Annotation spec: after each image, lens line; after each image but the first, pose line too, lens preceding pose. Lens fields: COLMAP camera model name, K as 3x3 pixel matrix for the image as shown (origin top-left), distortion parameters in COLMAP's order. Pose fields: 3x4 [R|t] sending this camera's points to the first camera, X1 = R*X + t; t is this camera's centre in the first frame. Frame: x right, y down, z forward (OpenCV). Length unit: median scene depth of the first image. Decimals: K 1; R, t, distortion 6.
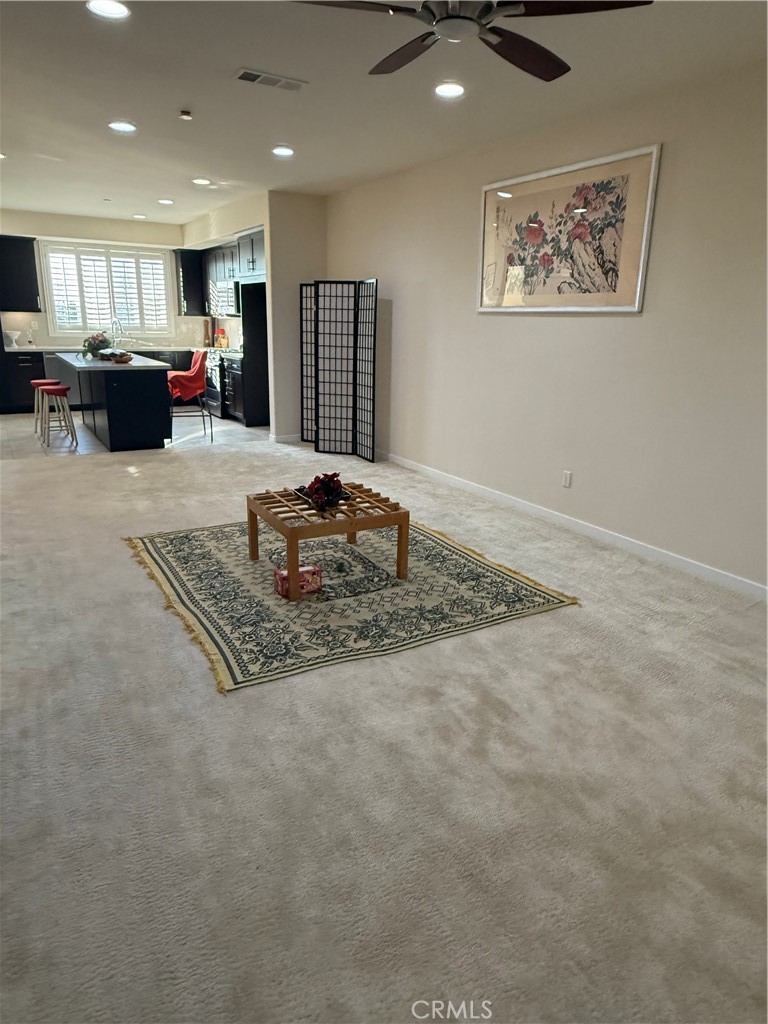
lens RADIAL K [[670.3, 0, 384.0], [0, 670.3, 512.0], [0, 0, 1]] dist [-0.008891, 0.003024]
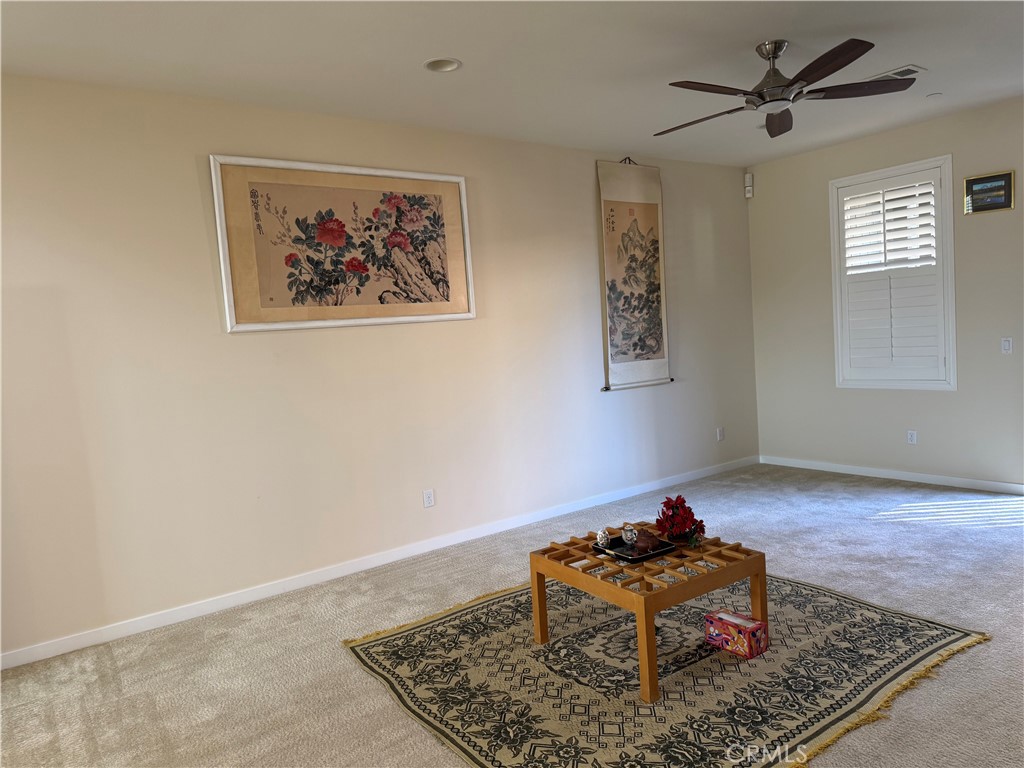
lens RADIAL K [[732.0, 0, 512.0], [0, 732.0, 384.0], [0, 0, 1]] dist [0.108673, -0.180493]
pose [[-0.121182, -0.086813, 0.988827, -0.772833], [0.337583, 0.933185, 0.123300, -0.303987], [-0.933463, 0.348753, -0.083779, 1.008412]]
